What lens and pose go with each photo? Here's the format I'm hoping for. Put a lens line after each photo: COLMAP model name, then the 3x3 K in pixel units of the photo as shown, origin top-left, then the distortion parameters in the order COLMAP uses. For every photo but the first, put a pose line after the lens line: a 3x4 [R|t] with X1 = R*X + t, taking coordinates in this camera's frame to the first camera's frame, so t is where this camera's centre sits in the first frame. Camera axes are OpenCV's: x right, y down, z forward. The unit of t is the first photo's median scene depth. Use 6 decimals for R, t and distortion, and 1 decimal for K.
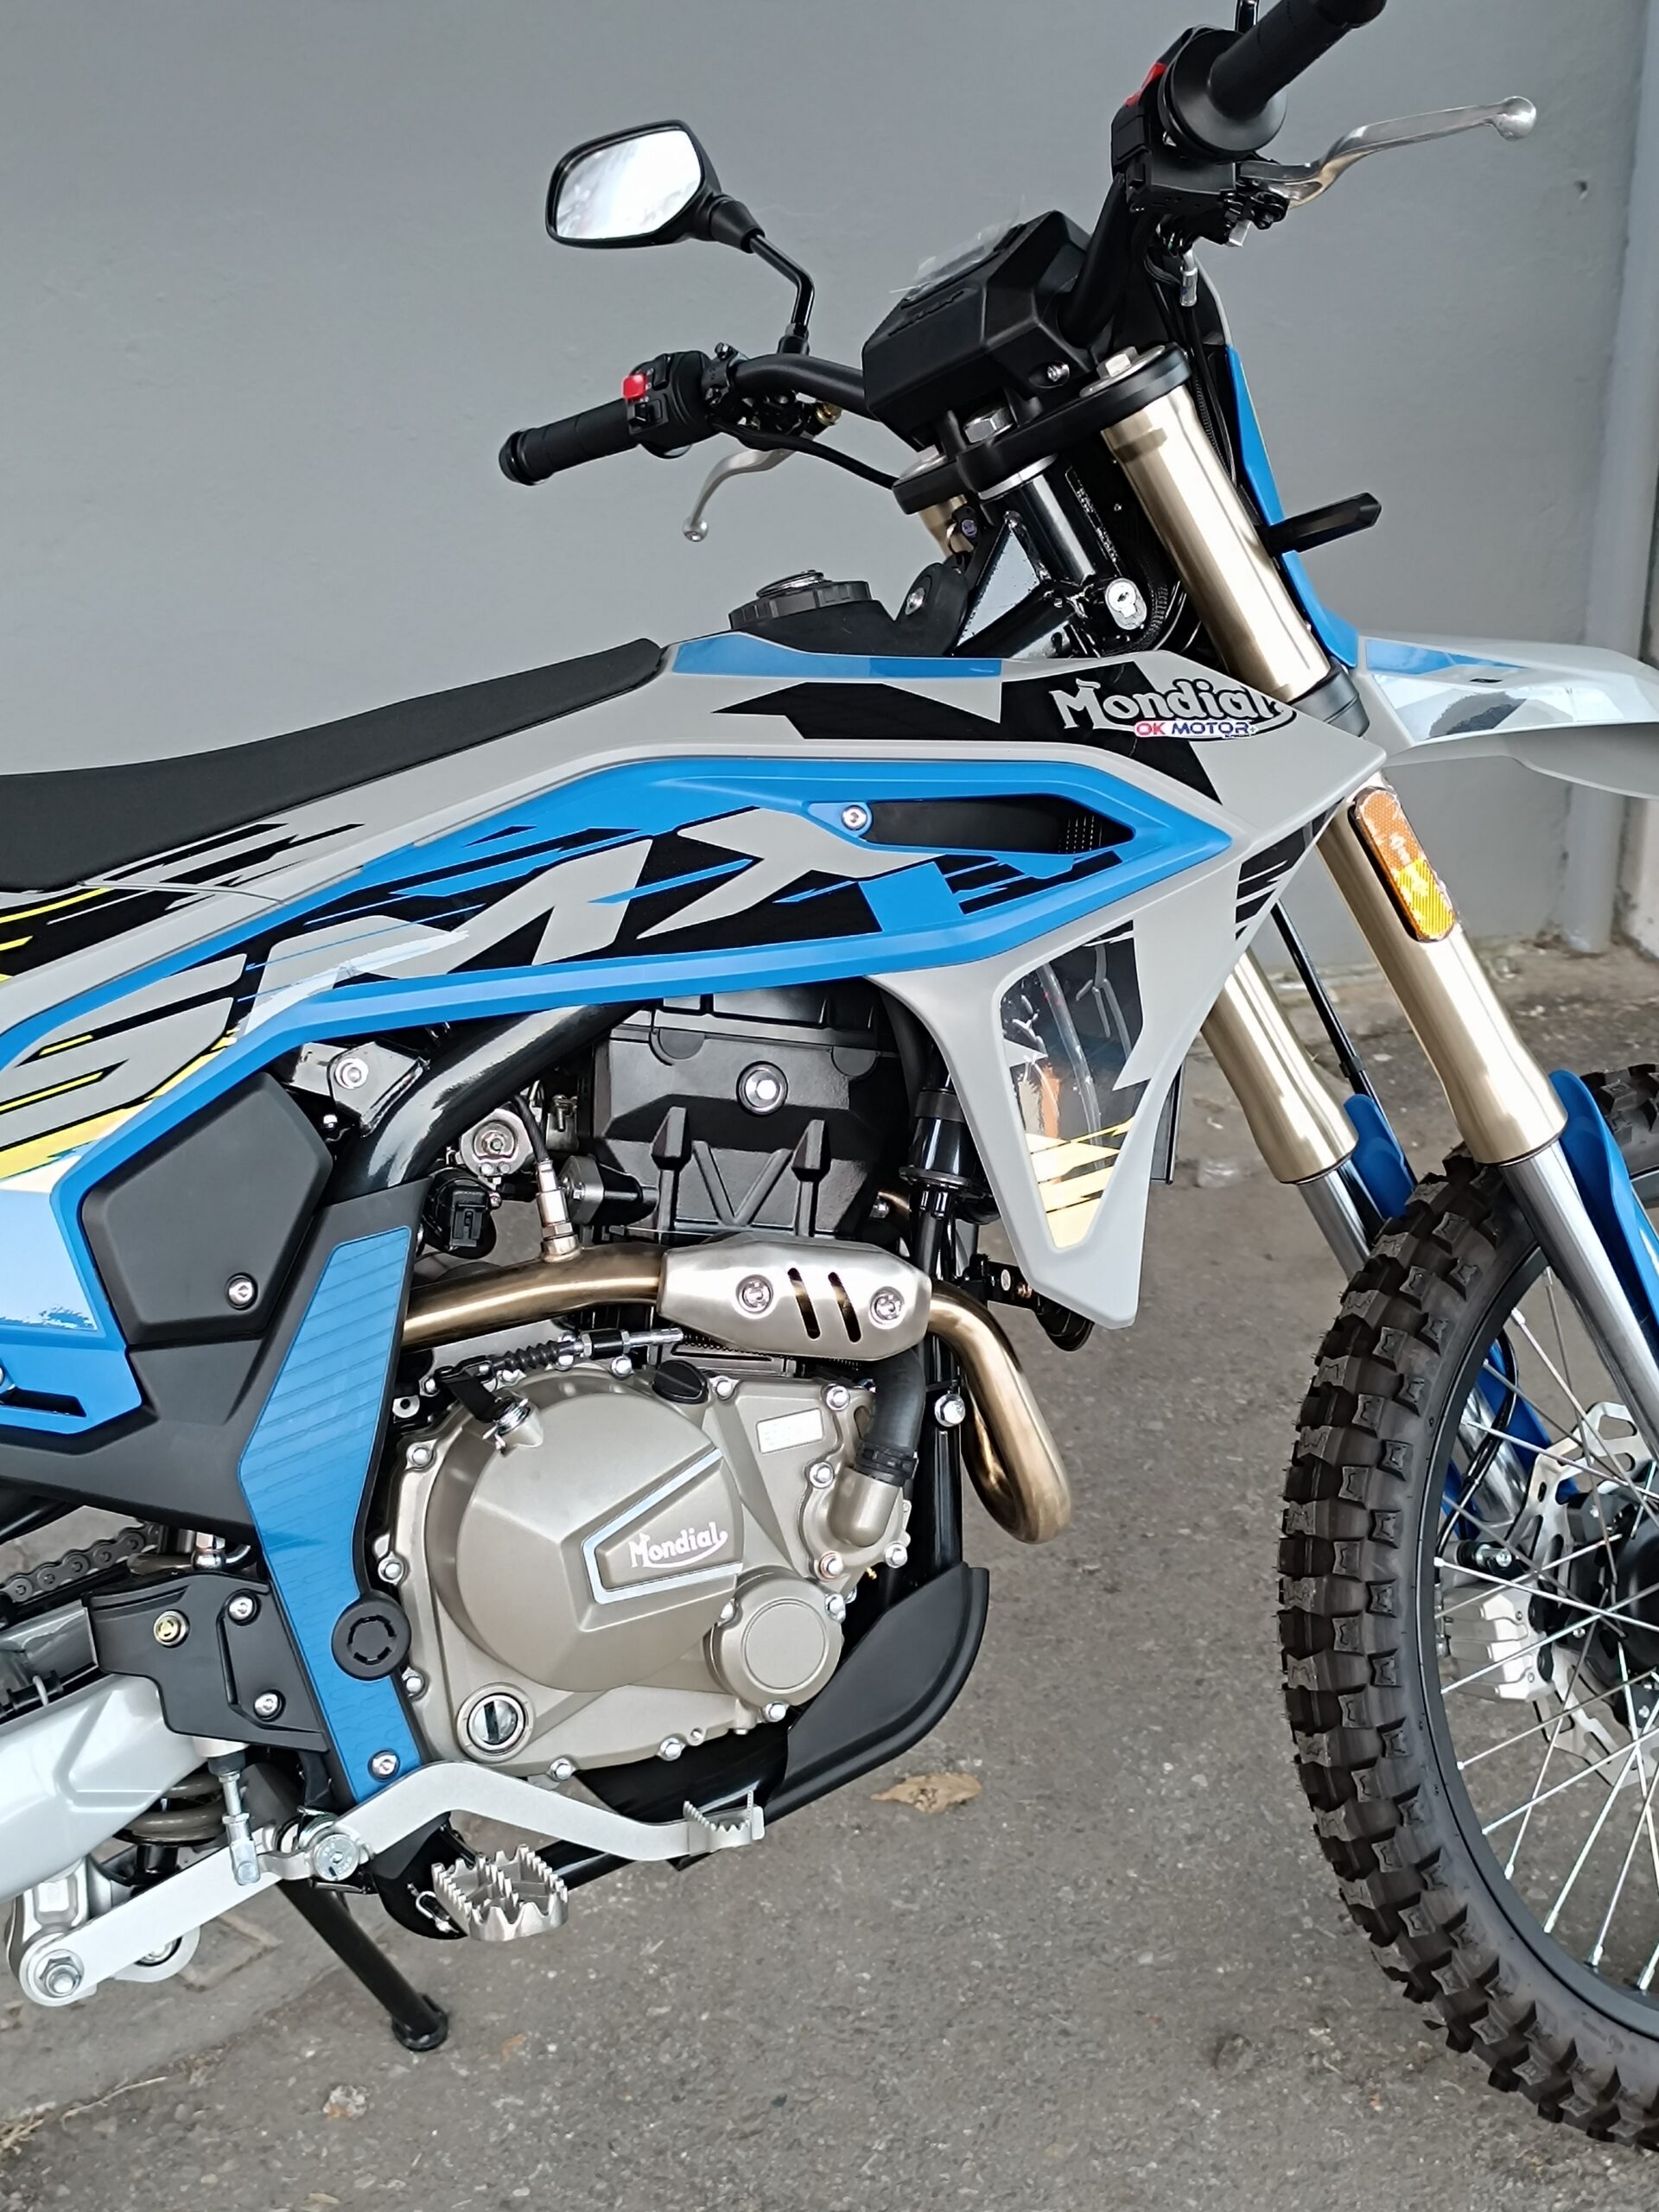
lens RADIAL K [[2969.9, 0, 823.5], [0, 2969.9, 1093.4], [0, 0, 1]] dist [0.161596, -0.635074]
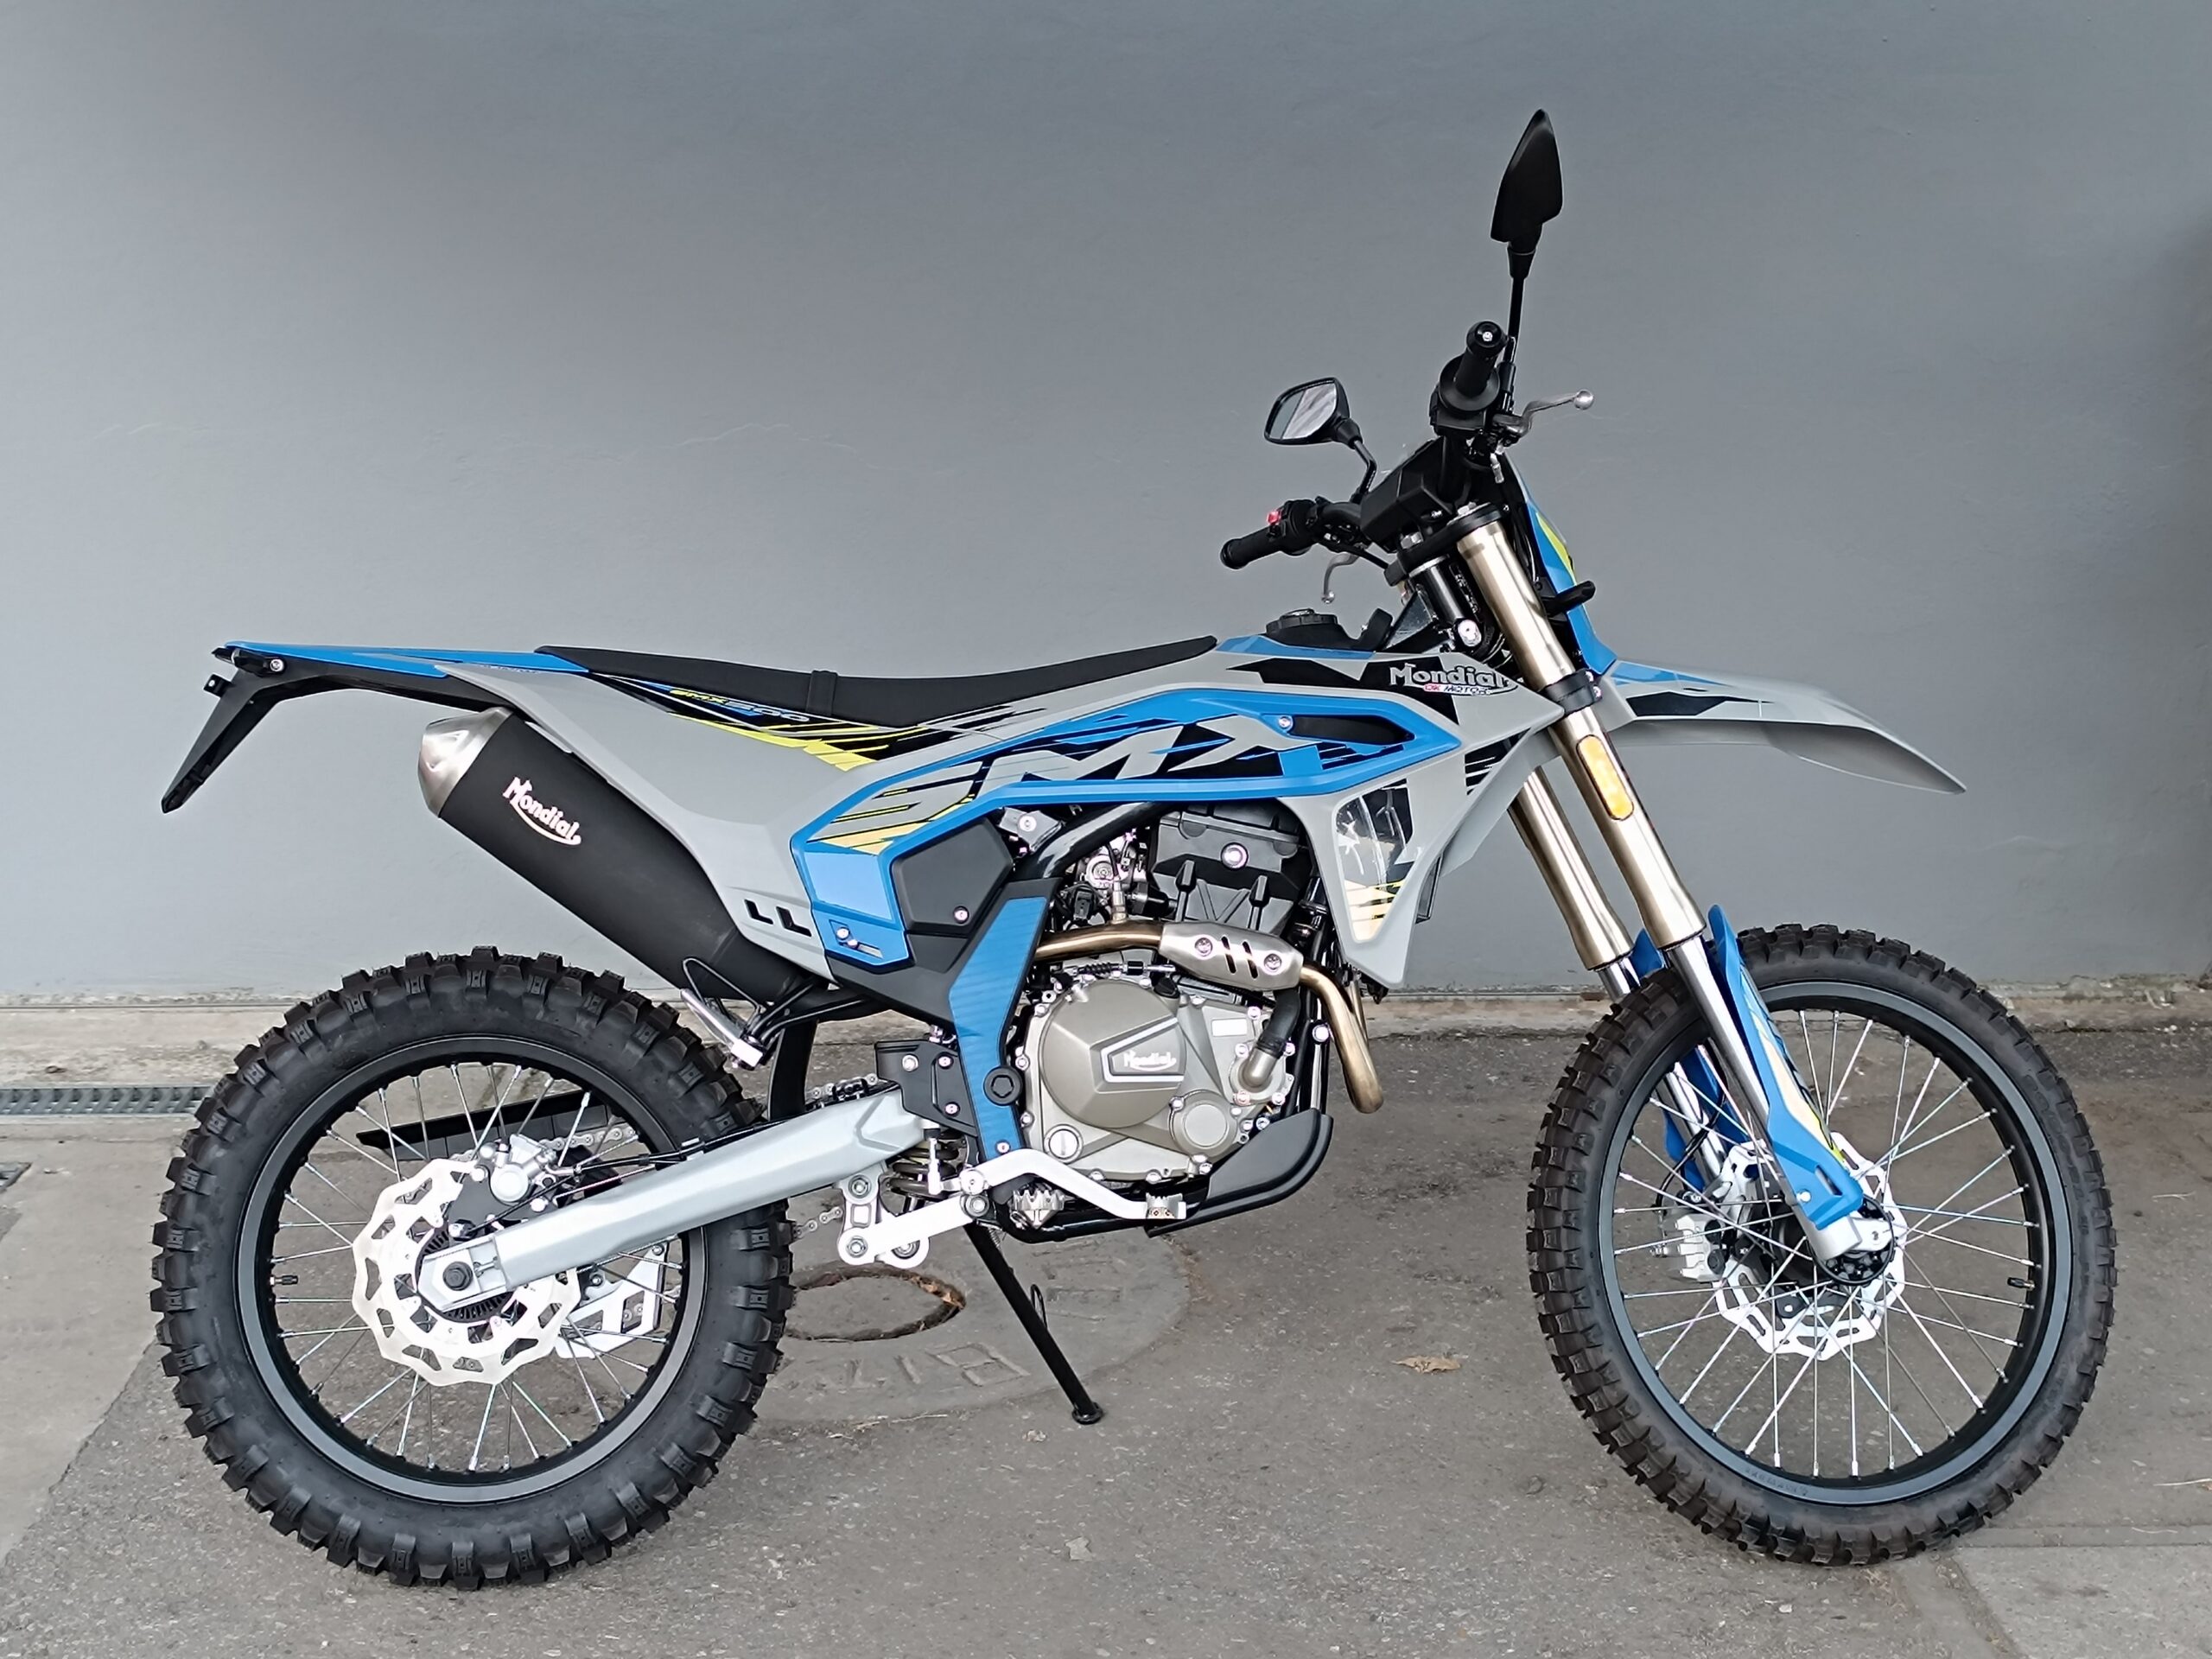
lens RADIAL K [[2969.9, 0, 1106.0], [0, 2969.9, 829.5], [0, 0, 1]] dist [0.161596, -0.635074]
pose [[0.943409, 0.066979, -0.324798, 0.551805], [-0.110815, 0.986765, -0.118388, 0.229397], [0.312570, 0.147681, 0.938345, -0.914278]]
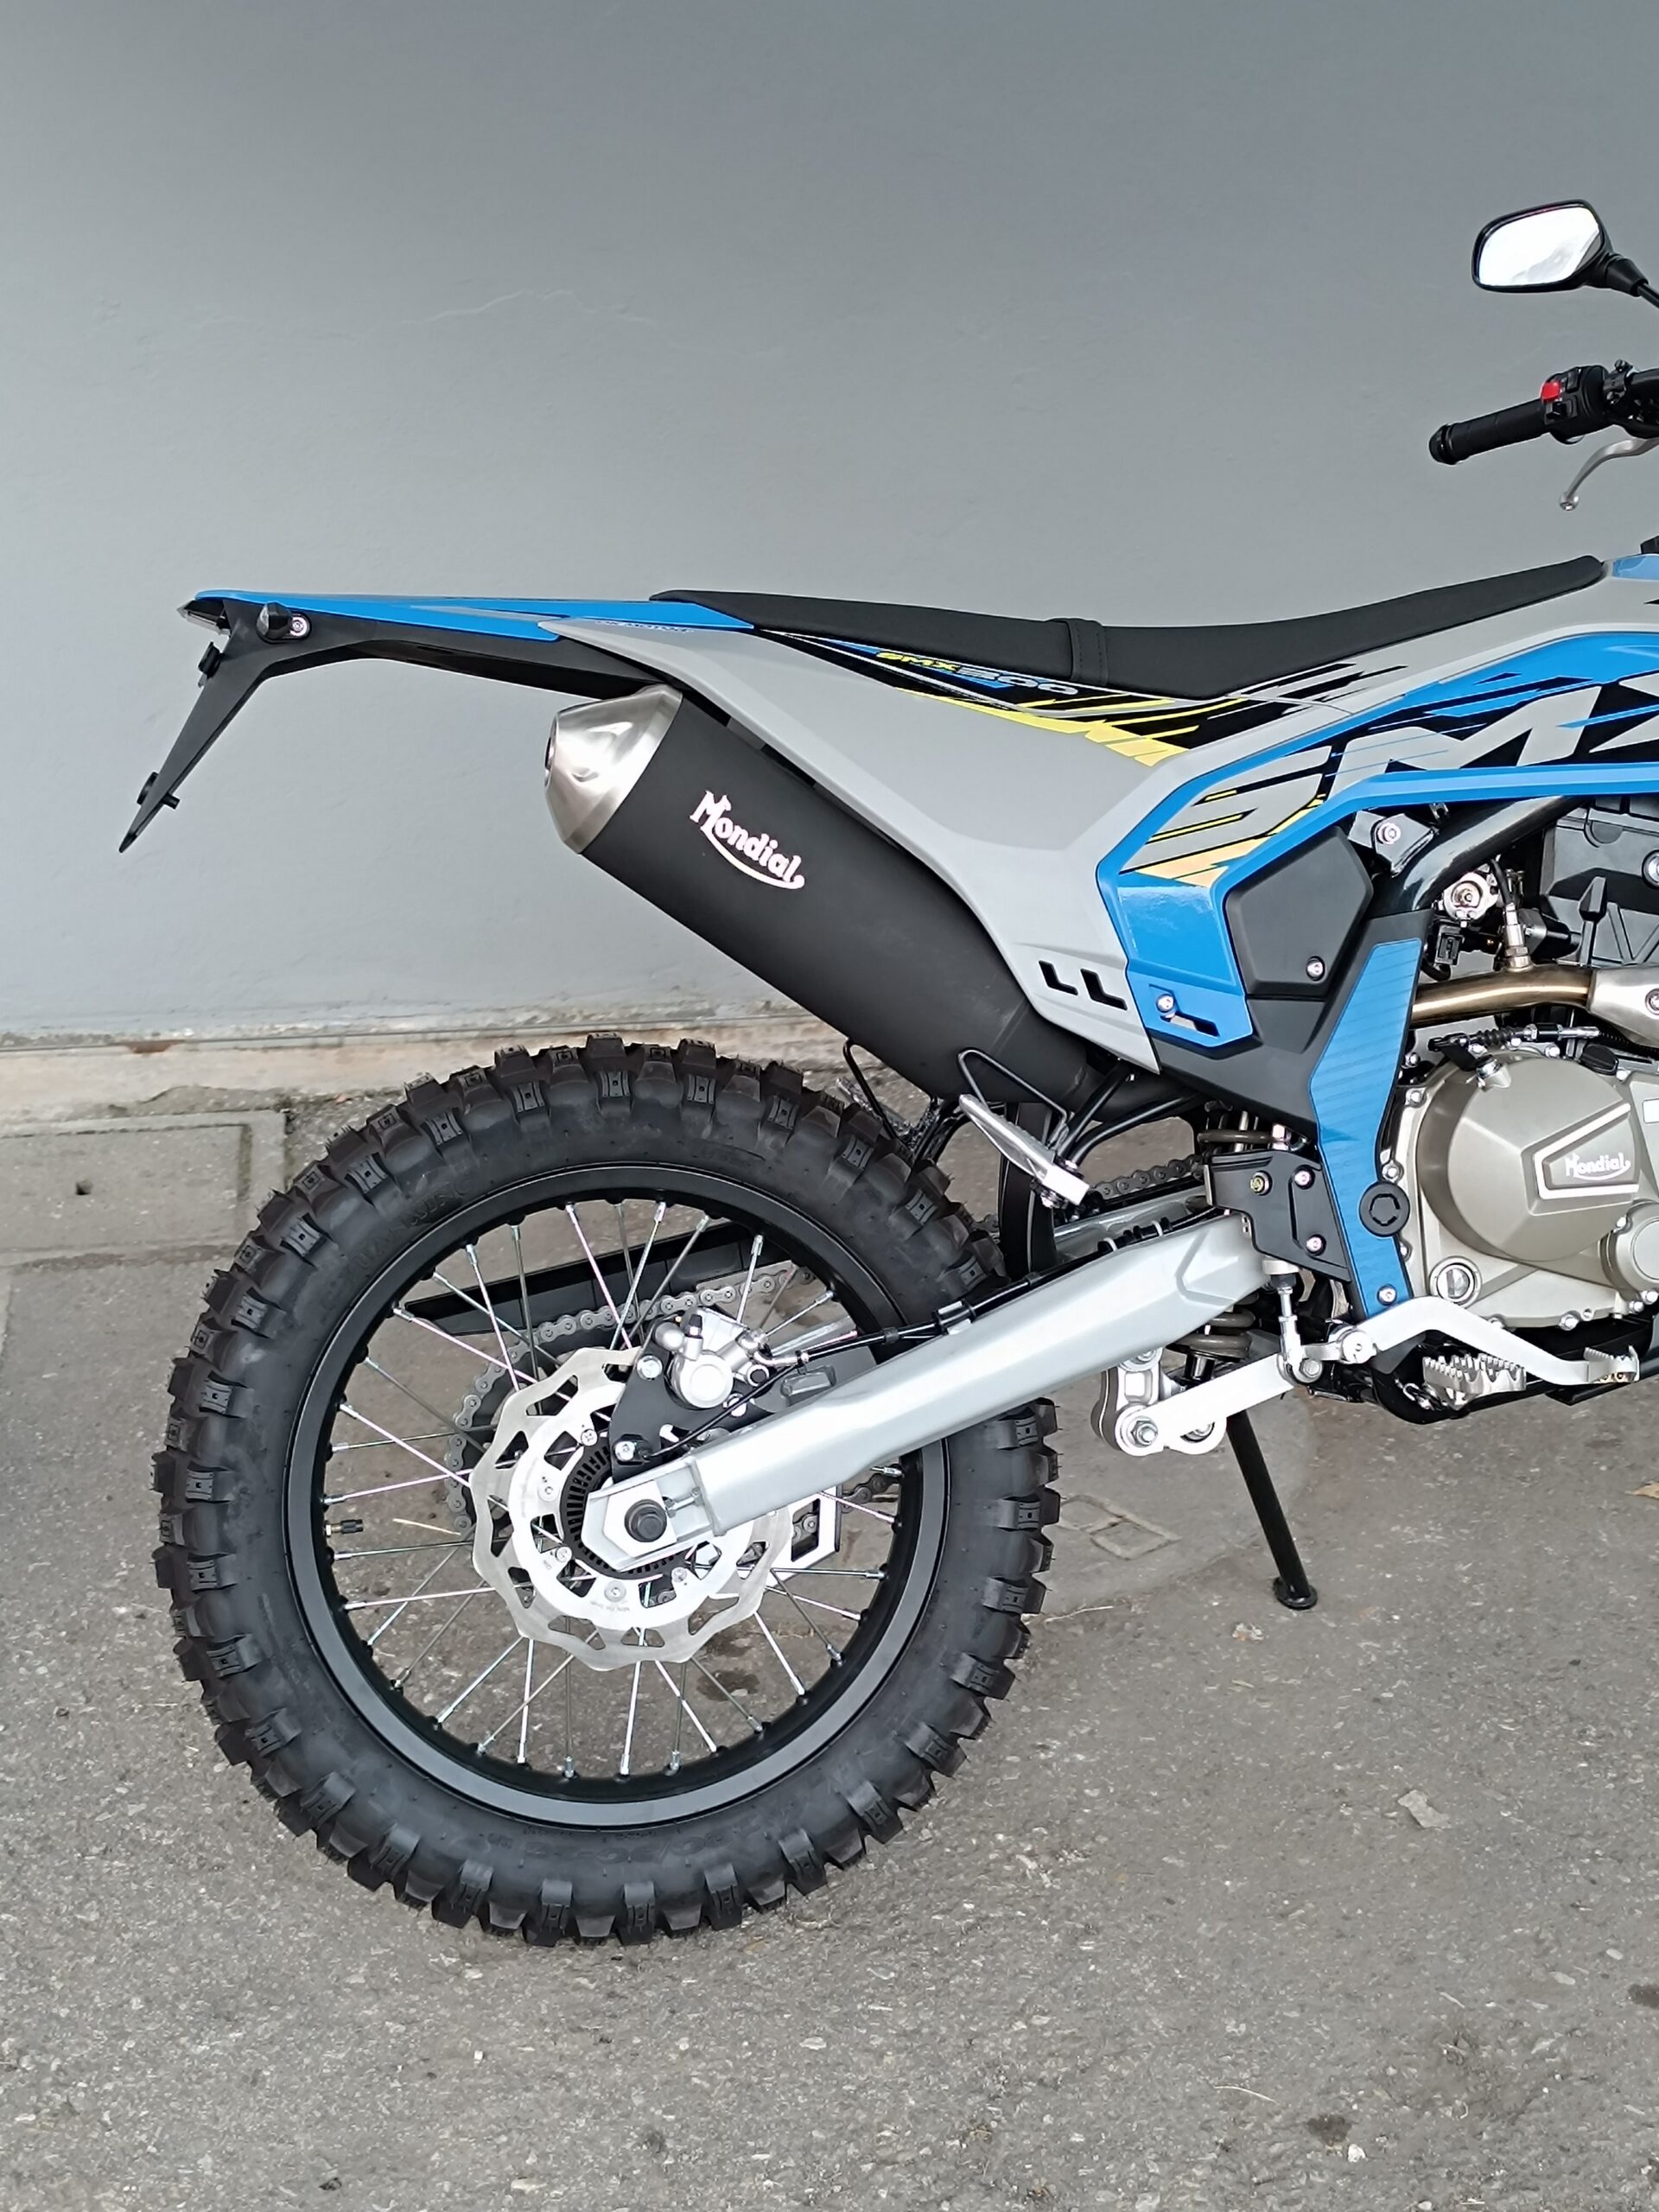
lens RADIAL K [[2969.9, 0, 823.5], [0, 2969.9, 1093.4], [0, 0, 1]] dist [0.161596, -0.635074]
pose [[0.983787, 0.061606, -0.168428, -0.168490], [-0.066016, 0.997604, -0.020706, 0.163727], [0.166749, 0.031489, 0.985497, -0.483267]]
